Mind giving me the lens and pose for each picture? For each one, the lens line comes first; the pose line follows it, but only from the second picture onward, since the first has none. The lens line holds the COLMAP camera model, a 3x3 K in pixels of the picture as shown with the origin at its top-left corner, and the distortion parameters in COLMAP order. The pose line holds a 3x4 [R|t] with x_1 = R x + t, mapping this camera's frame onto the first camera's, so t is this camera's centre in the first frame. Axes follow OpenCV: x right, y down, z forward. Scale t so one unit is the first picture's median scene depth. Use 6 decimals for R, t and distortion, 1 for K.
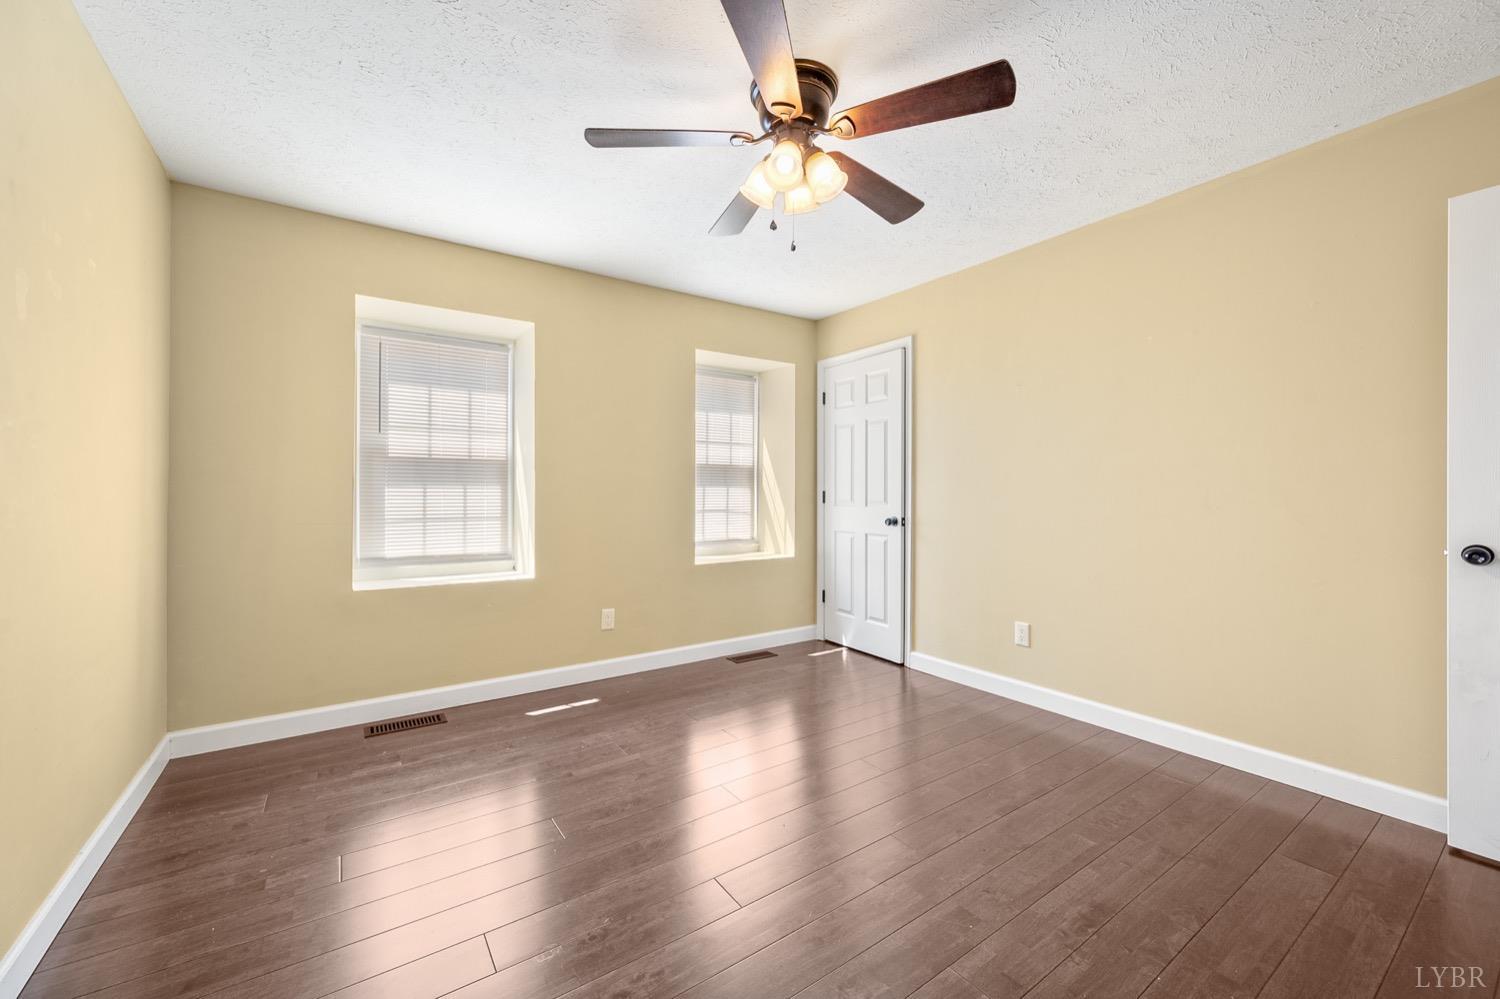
lens RADIAL K [[596.3, 0, 751.9], [0, 596.3, 493.8], [0, 0, 1]] dist [0.001570, -0.000595]
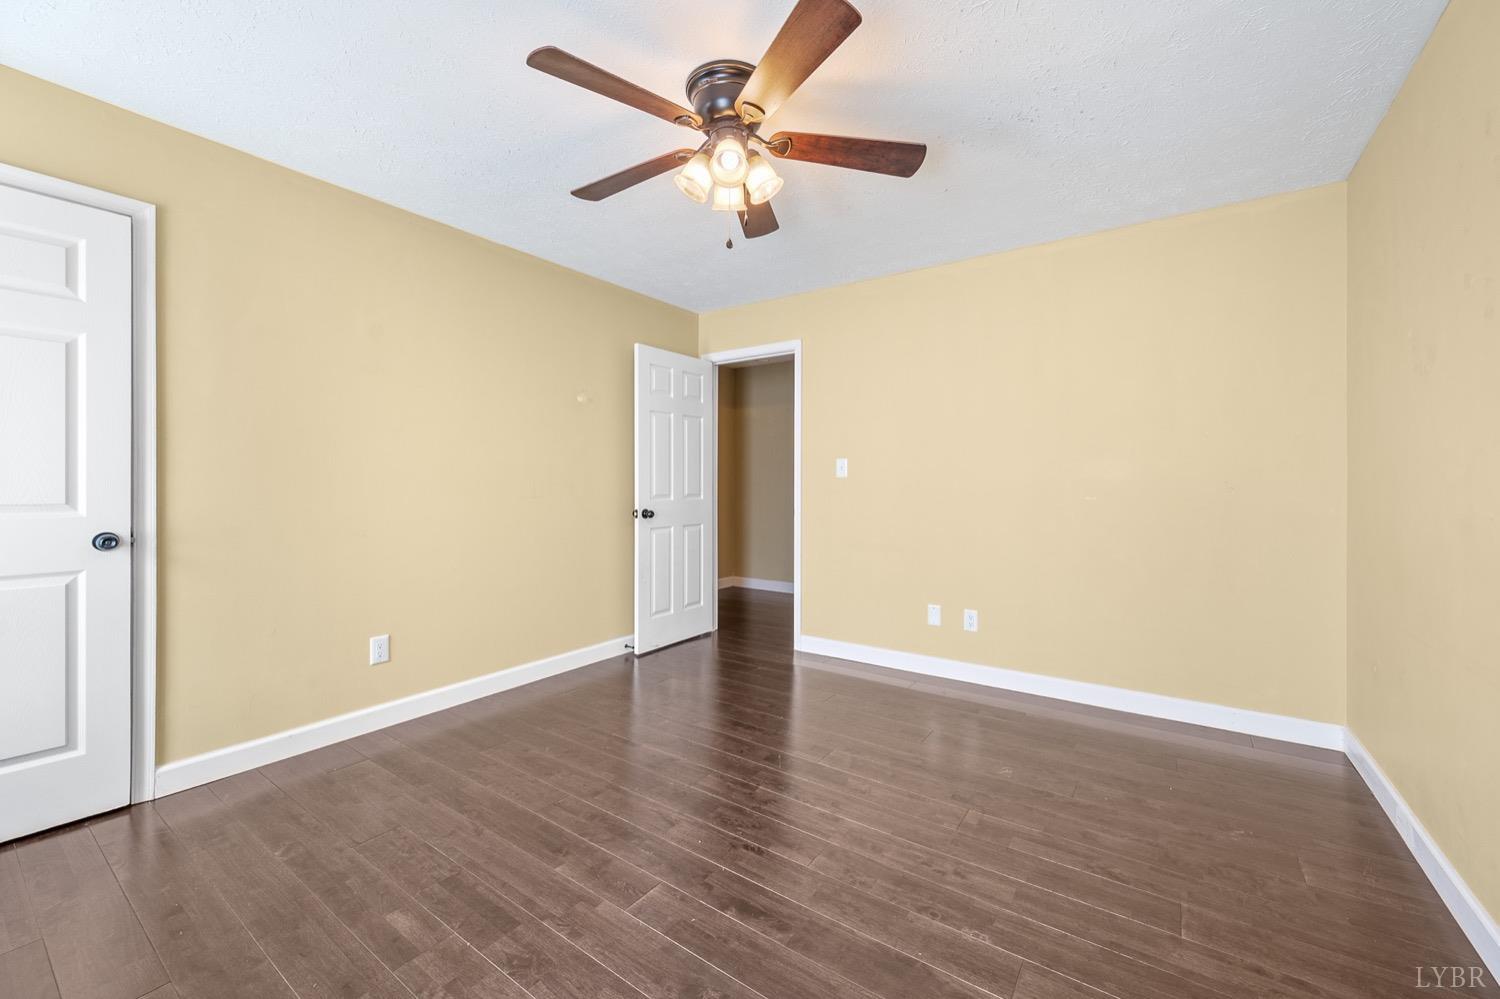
lens RADIAL K [[596.3, 0, 756.0], [0, 596.3, 492.0], [0, 0, 1]] dist [0.001570, -0.000595]
pose [[-0.349602, -0.016250, 0.936757, -0.453500], [0.001201, 0.999841, 0.017792, -0.005941], [-0.936897, 0.007345, -0.349527, 0.666023]]
